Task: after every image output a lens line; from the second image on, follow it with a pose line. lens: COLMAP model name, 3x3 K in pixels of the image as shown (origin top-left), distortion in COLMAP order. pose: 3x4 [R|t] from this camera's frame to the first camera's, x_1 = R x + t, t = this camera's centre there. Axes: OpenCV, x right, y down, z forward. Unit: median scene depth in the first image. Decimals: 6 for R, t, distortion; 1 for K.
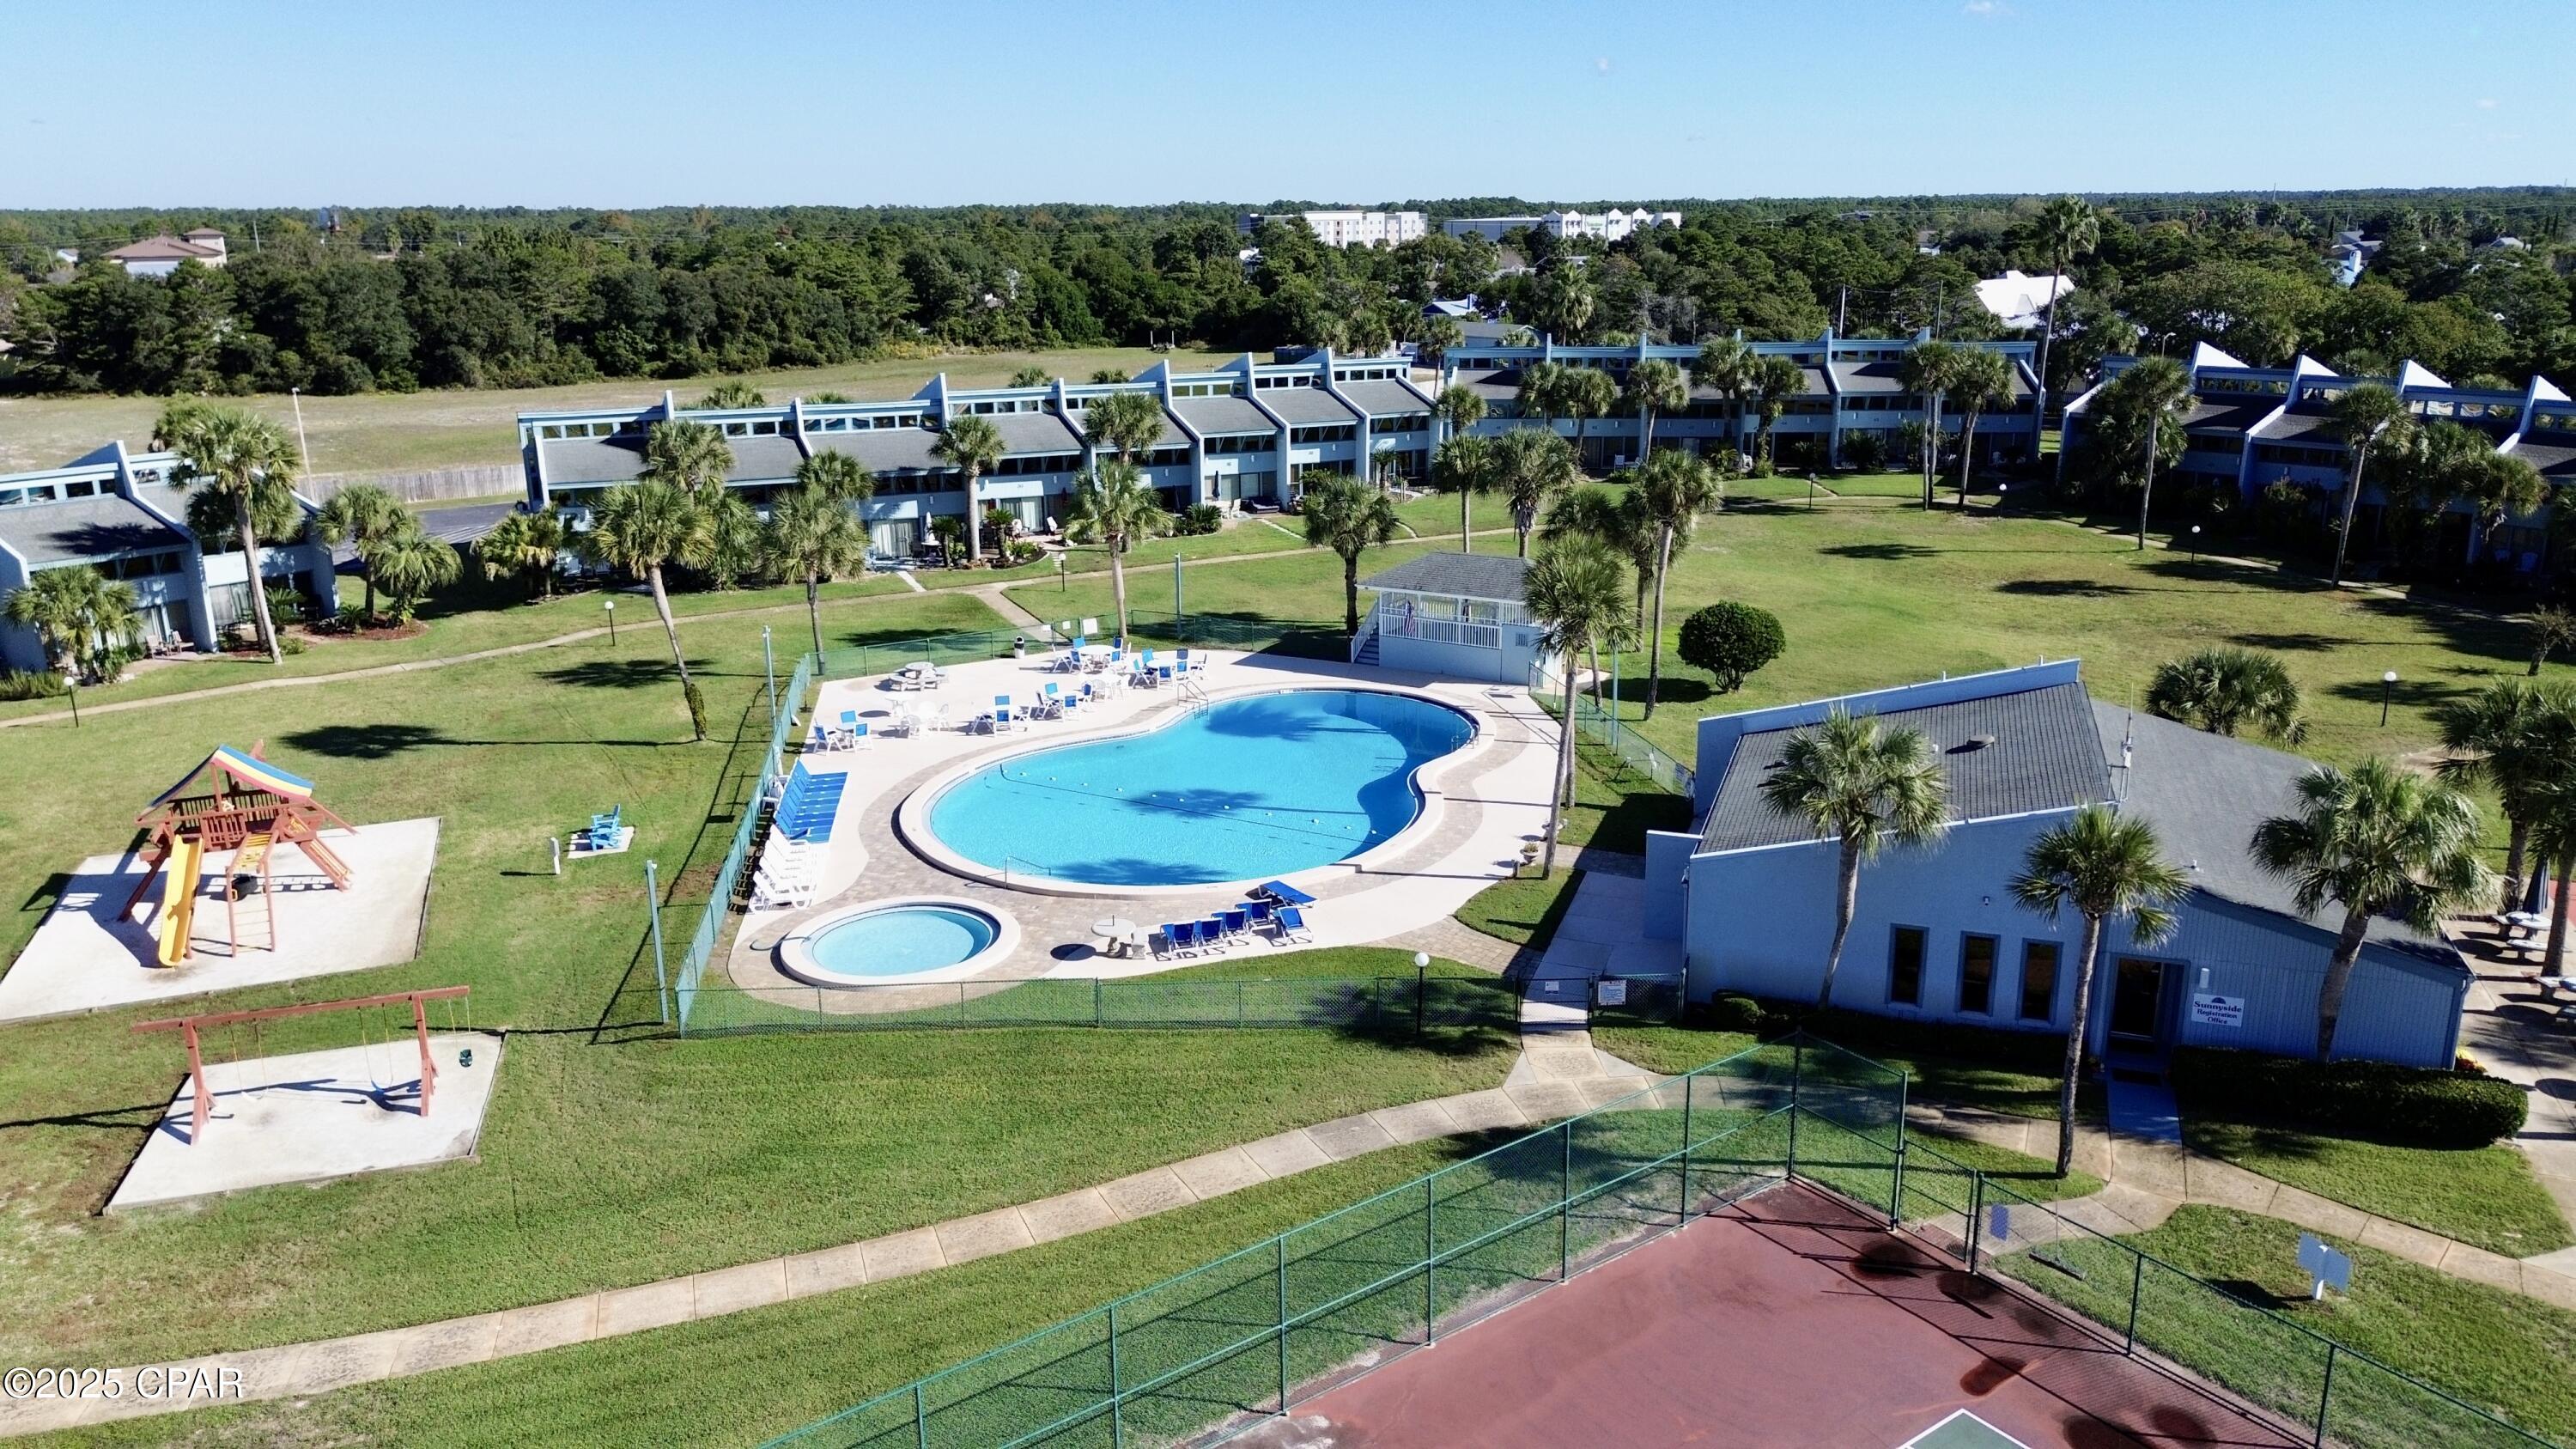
lens RADIAL K [[1831.0, 0, 1288.0], [0, 1831.0, 724.5], [0, 0, 1]] dist [0.066882, -0.063803]
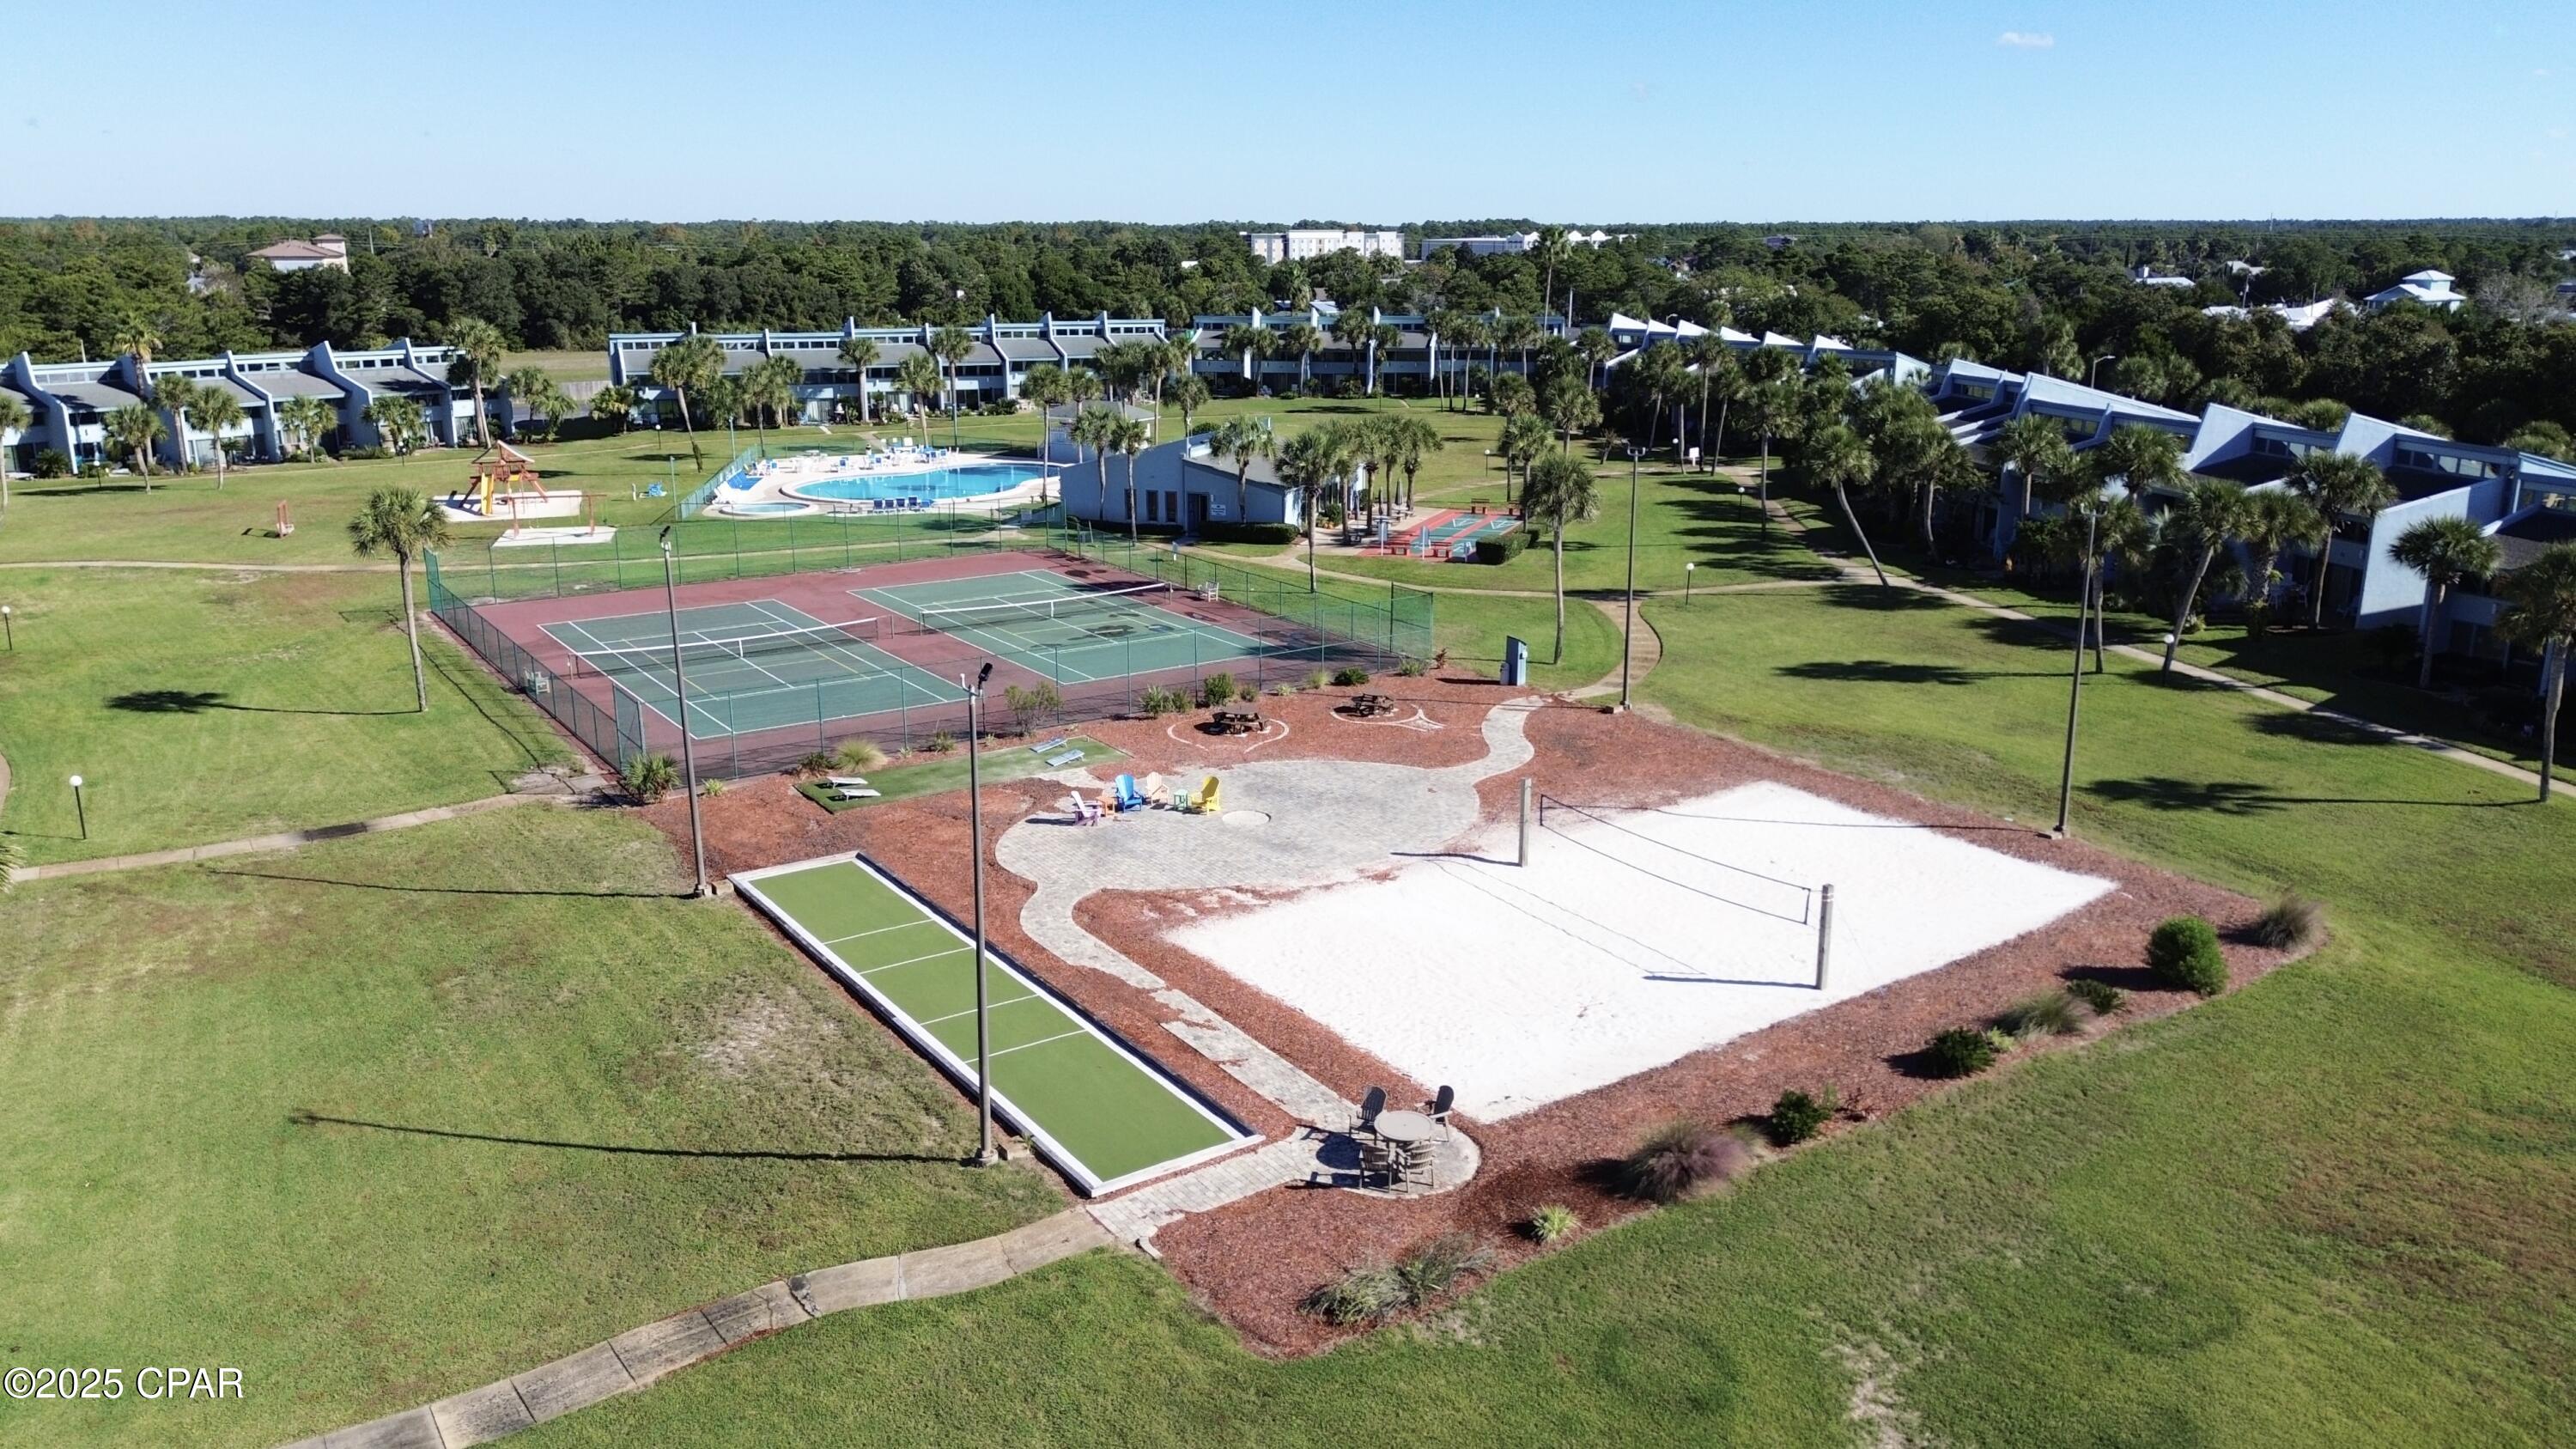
lens RADIAL K [[1900.8, 0, 1288.0], [0, 1900.8, 724.5], [0, 0, 1]] dist [0.073712, -0.078092]
pose [[0.999323, 0.018133, -0.032011, 0.349420], [-0.018735, 0.999651, -0.018600, 0.264857], [0.031662, 0.019187, 0.999314, -0.946044]]
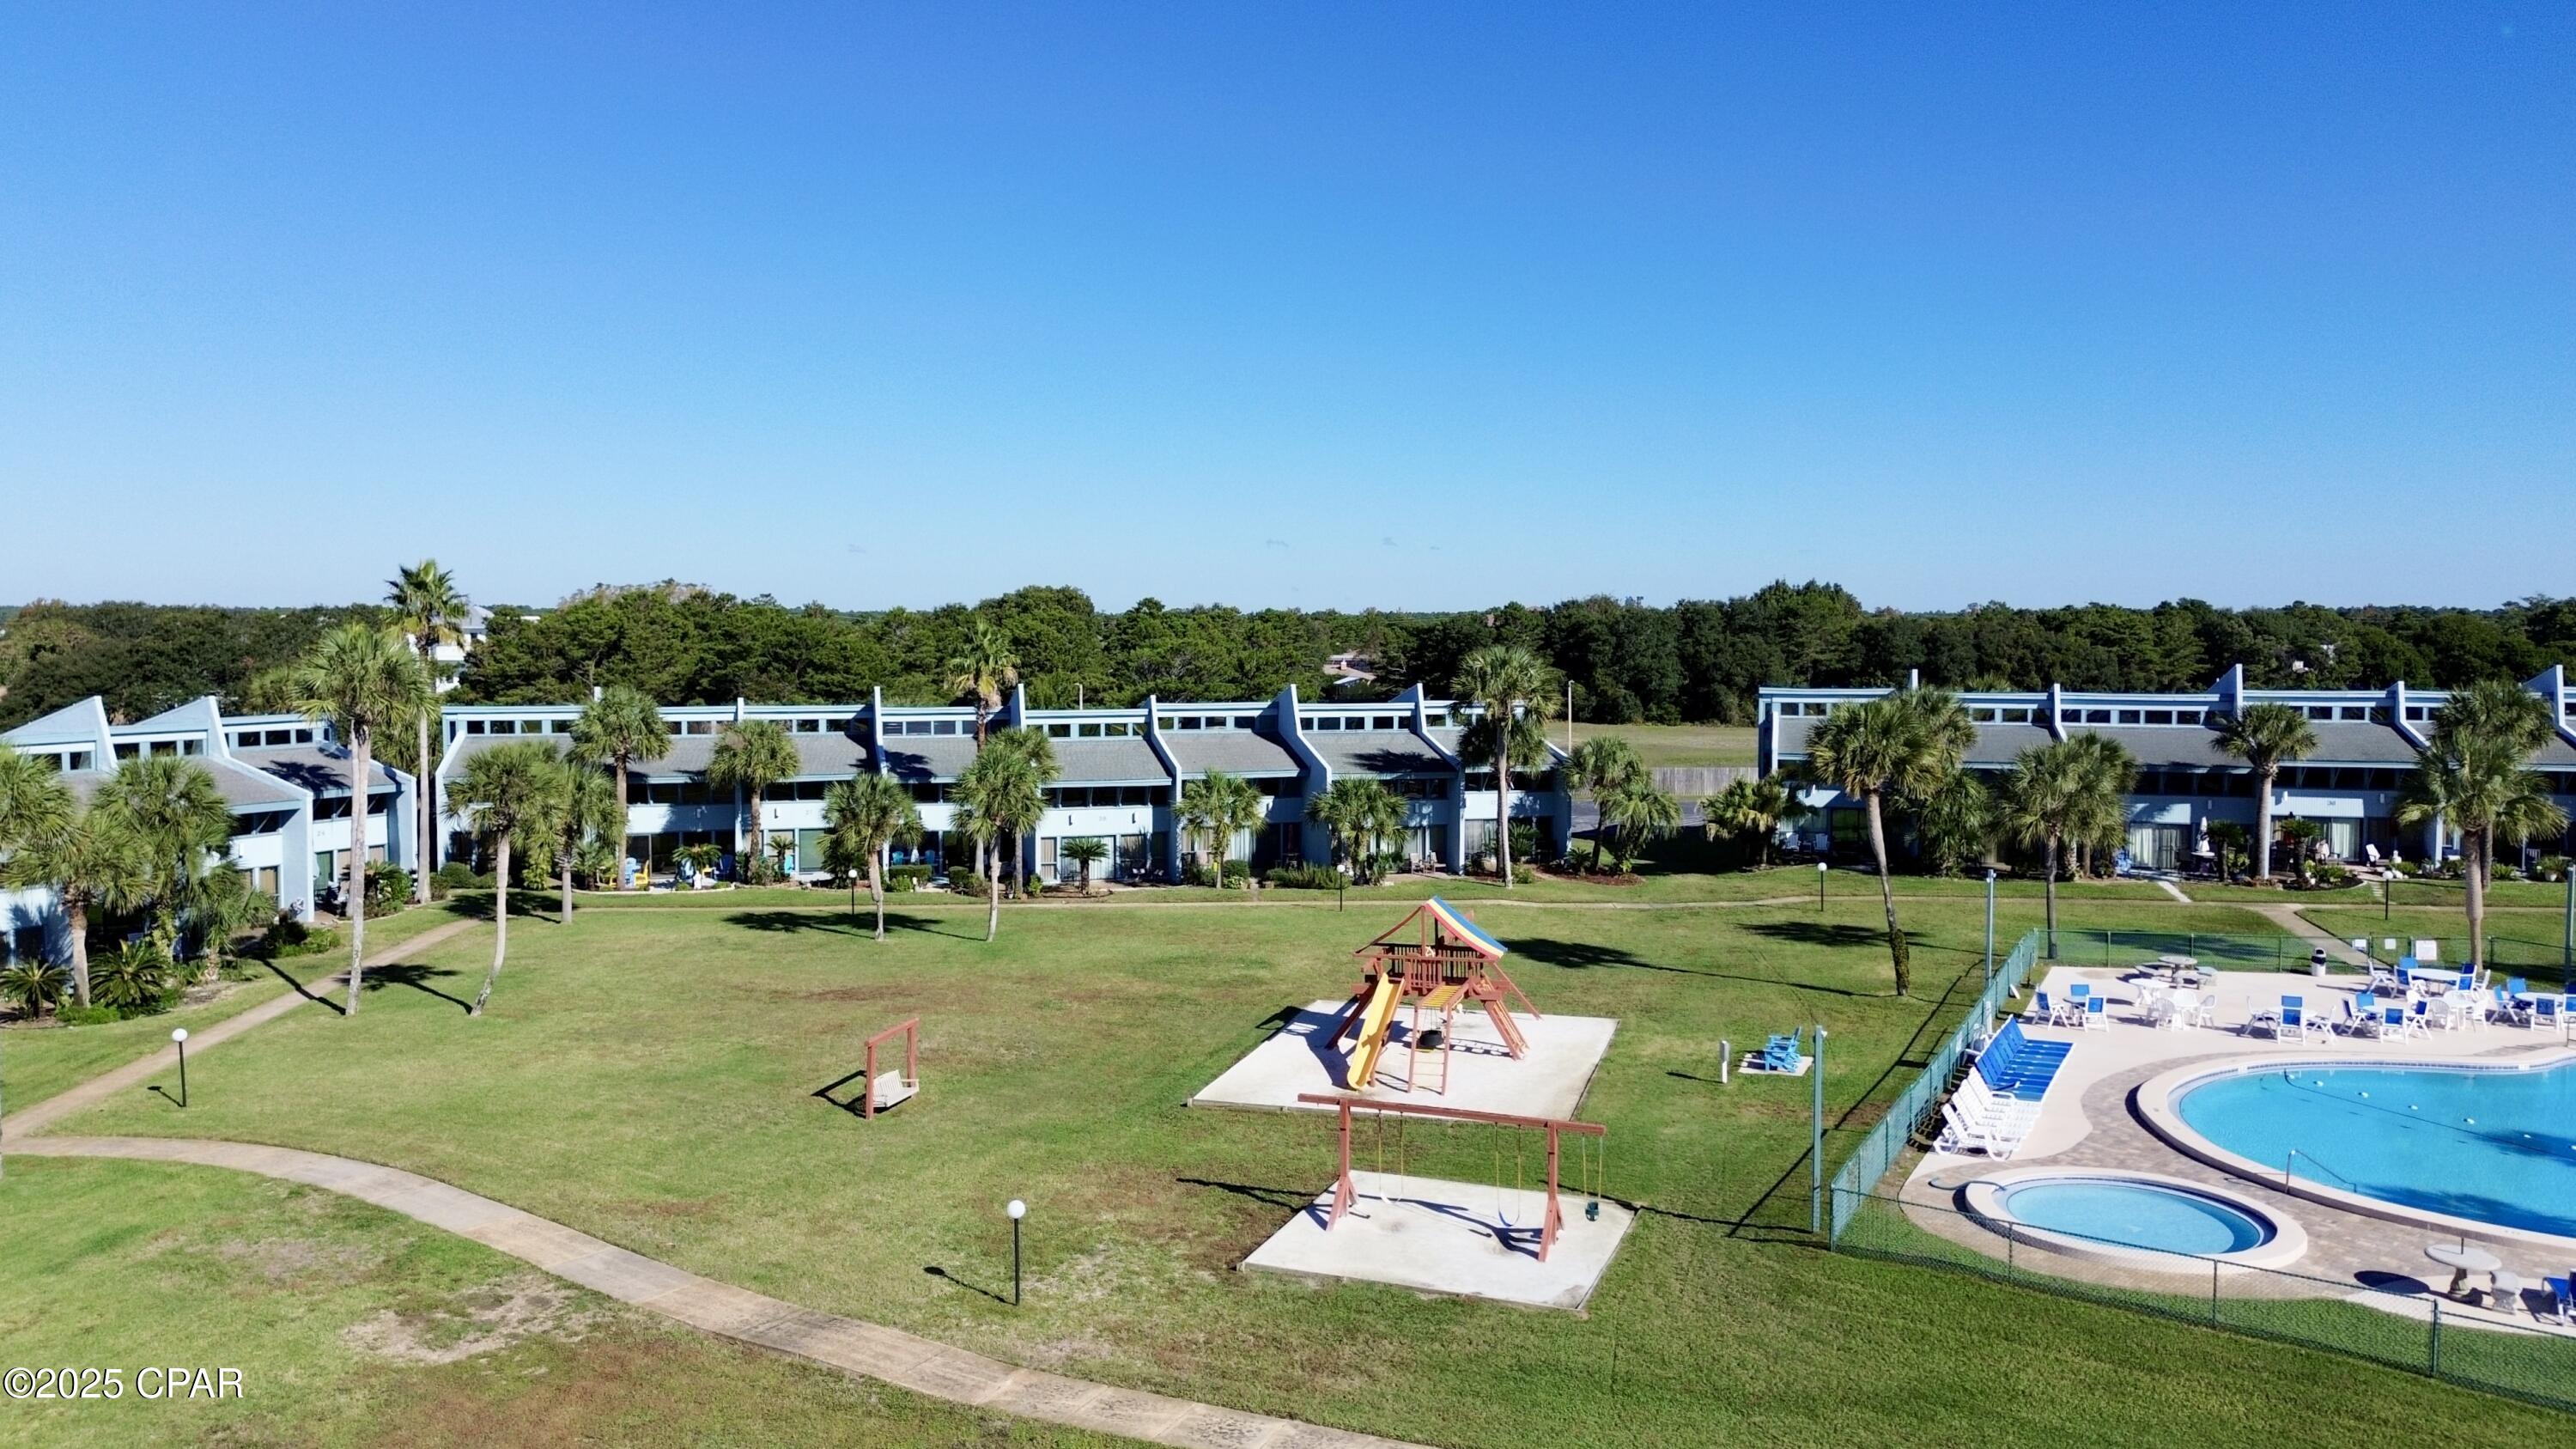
lens RADIAL K [[1853.7, 0, 1288.0], [0, 1853.7, 724.5], [0, 0, 1]] dist [0.083103, -0.081842]
pose [[0.797767, 0.046852, -0.601143, -0.016626], [-0.174813, 0.972129, -0.156226, 0.060529], [0.577069, 0.229719, 0.783722, 0.081273]]
